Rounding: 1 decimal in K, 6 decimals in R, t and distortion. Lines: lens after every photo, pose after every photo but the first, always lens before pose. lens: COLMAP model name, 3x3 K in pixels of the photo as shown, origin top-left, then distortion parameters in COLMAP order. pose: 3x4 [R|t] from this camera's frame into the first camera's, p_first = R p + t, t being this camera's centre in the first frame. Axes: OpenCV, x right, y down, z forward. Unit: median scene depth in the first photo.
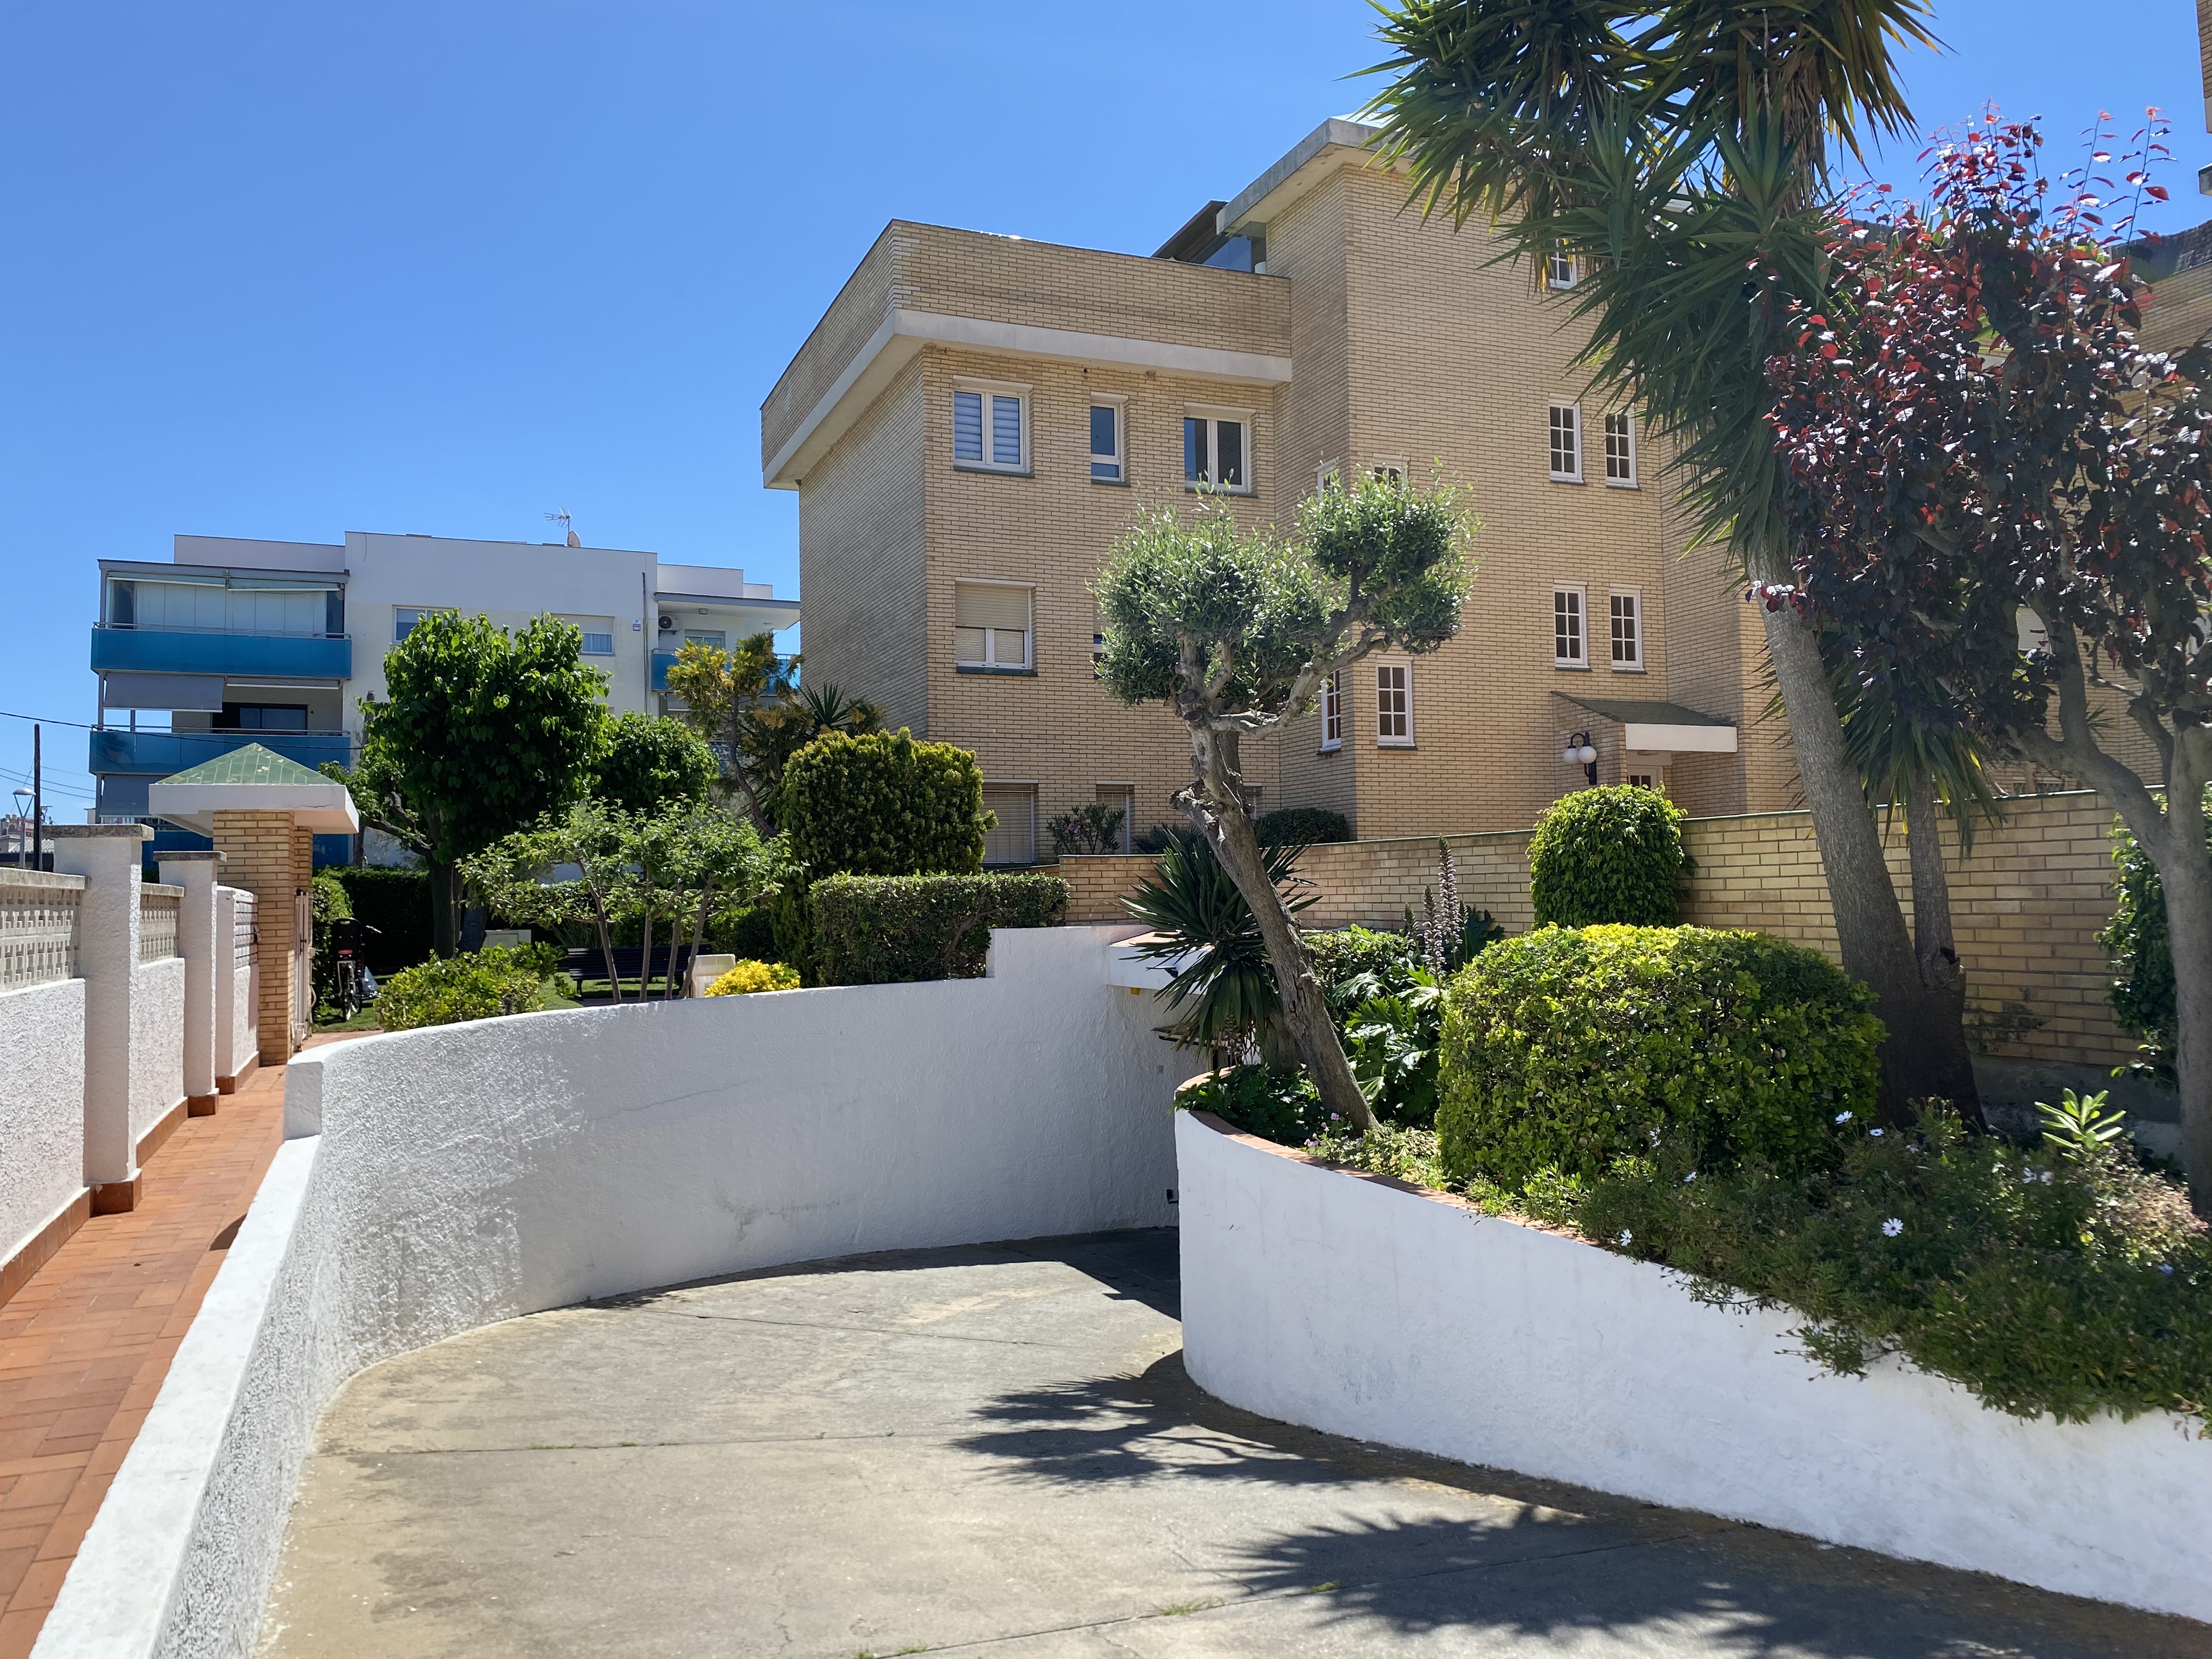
lens RADIAL K [[1682.4, 0, 1115.6], [0, 1682.4, 824.6], [0, 0, 1]] dist [0.022993, -0.015936]
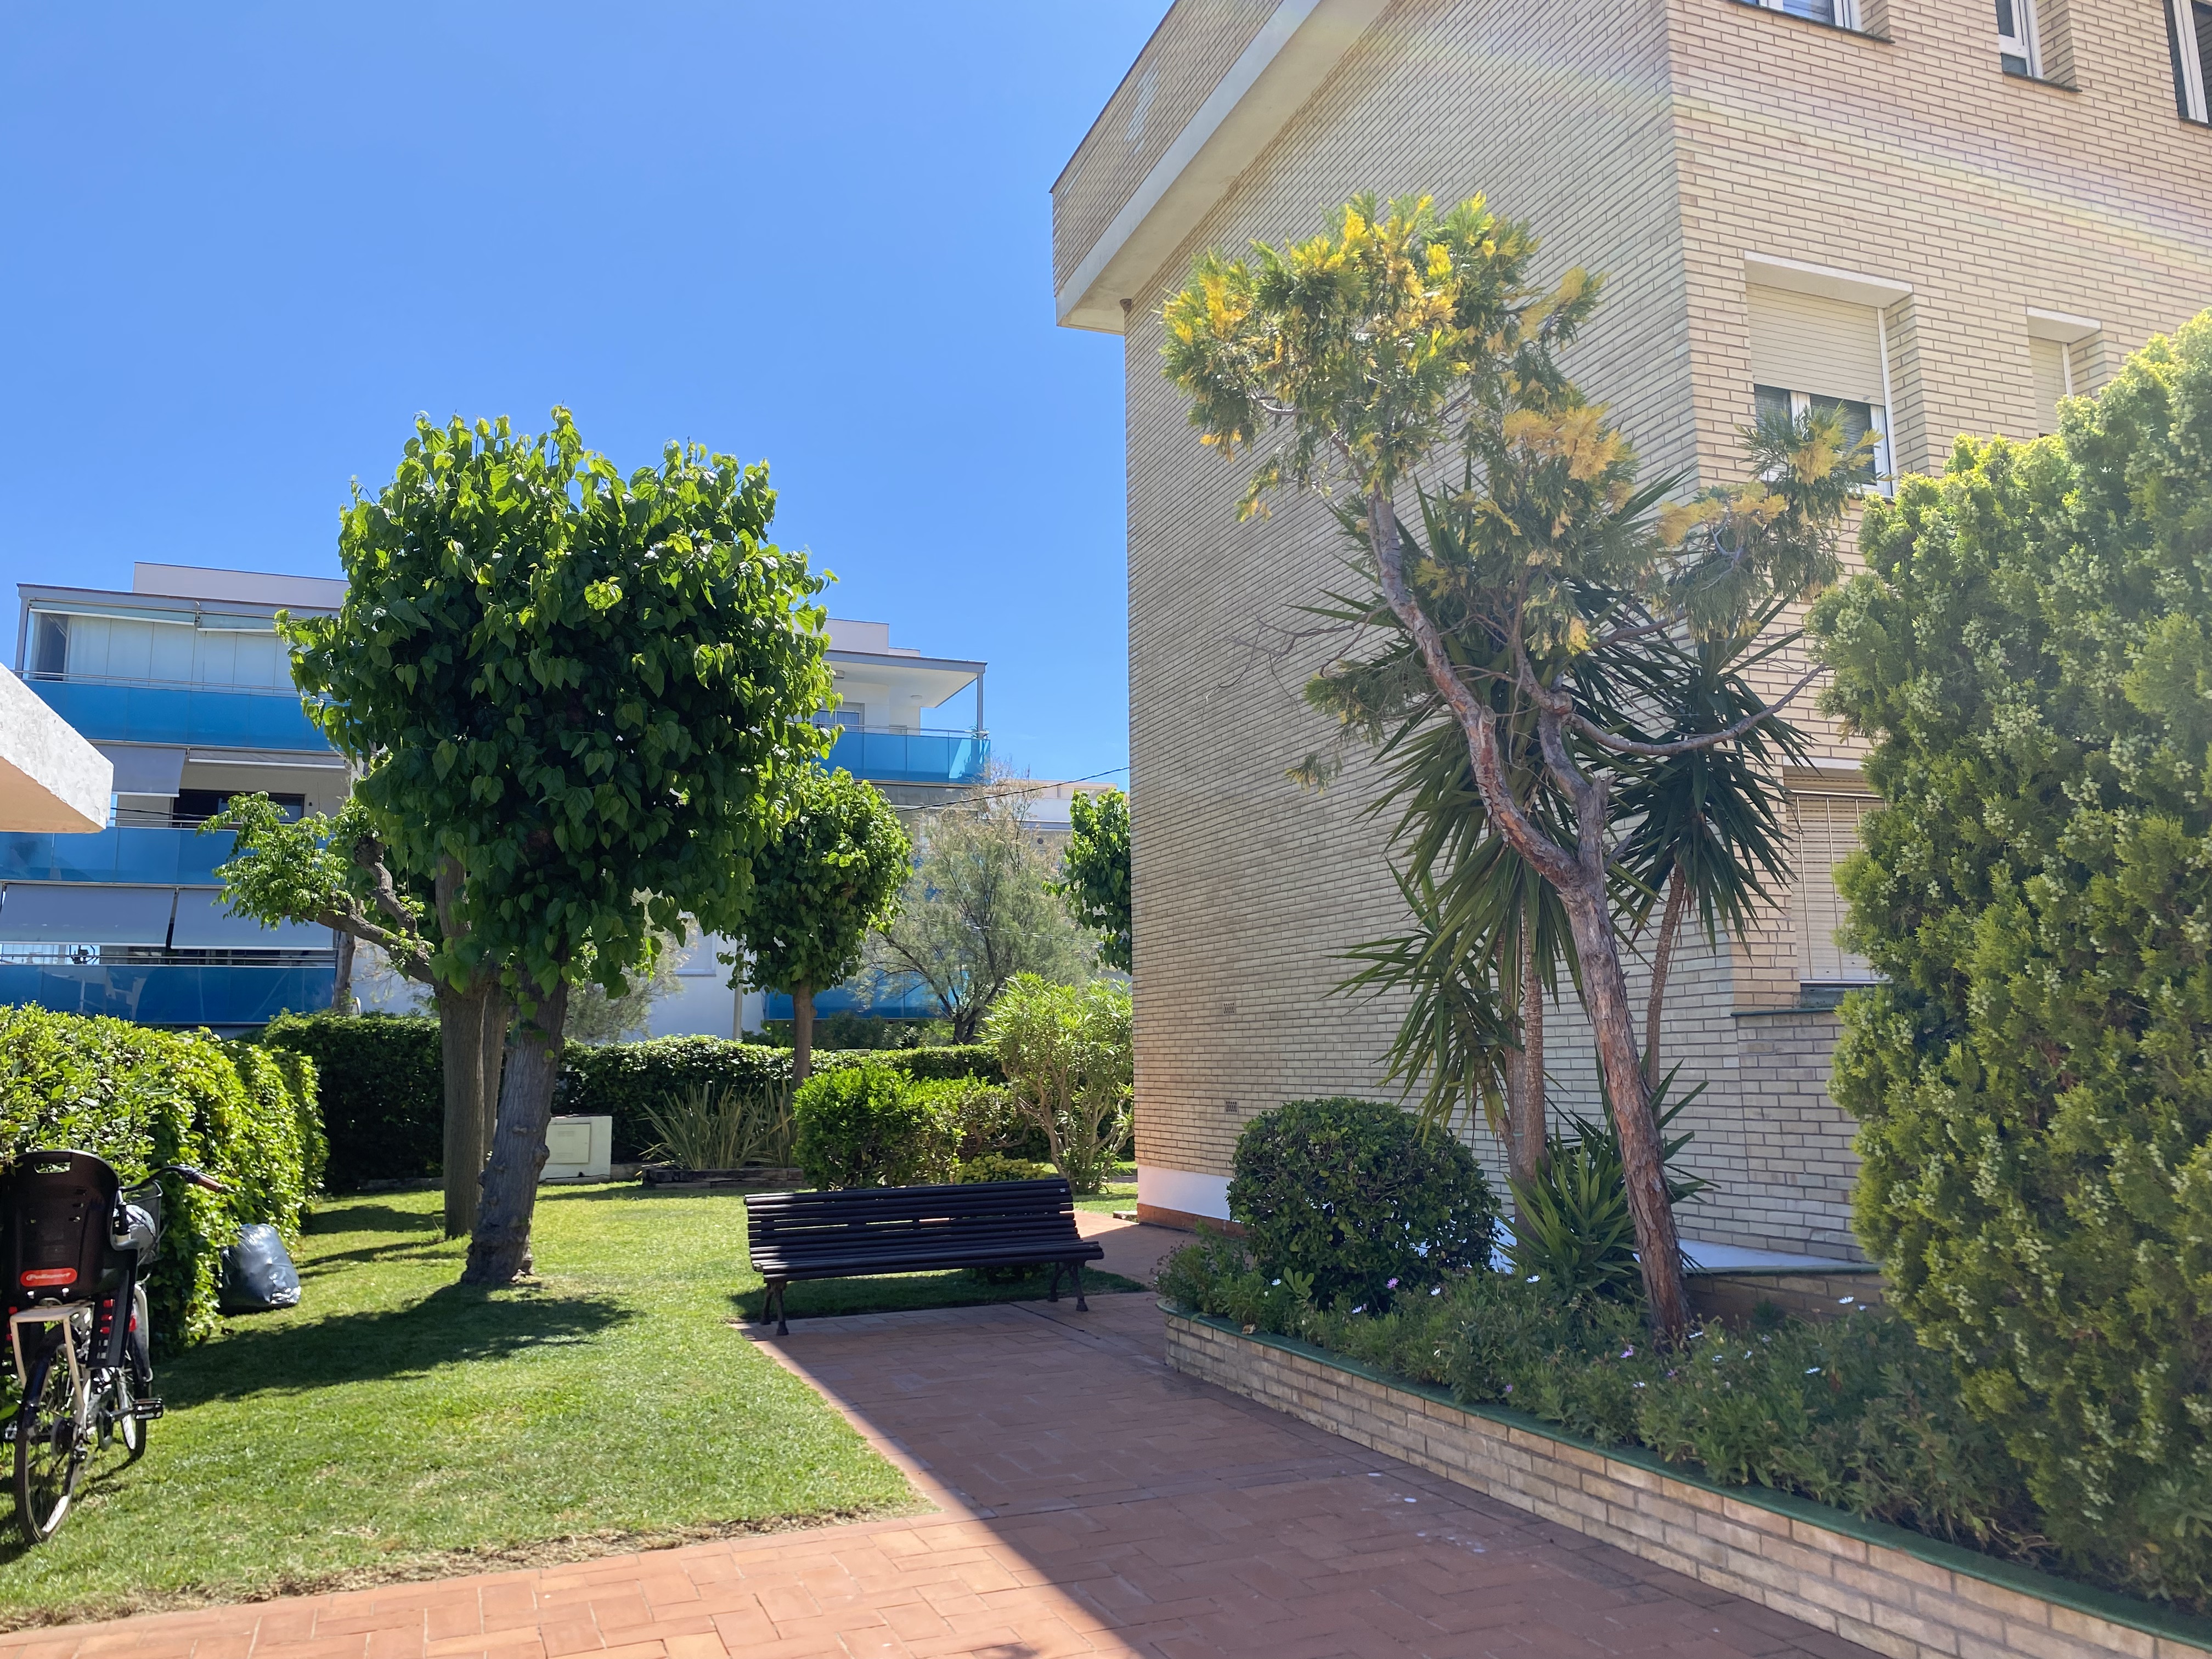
lens RADIAL K [[1682.4, 0, 1097.3], [0, 1682.4, 827.7], [0, 0, 1]] dist [0.022993, -0.015936]
pose [[0.999297, -0.005498, -0.037074, -0.221807], [0.002055, 0.995731, -0.092282, 0.022455], [0.037423, 0.092141, 0.995043, 0.581795]]
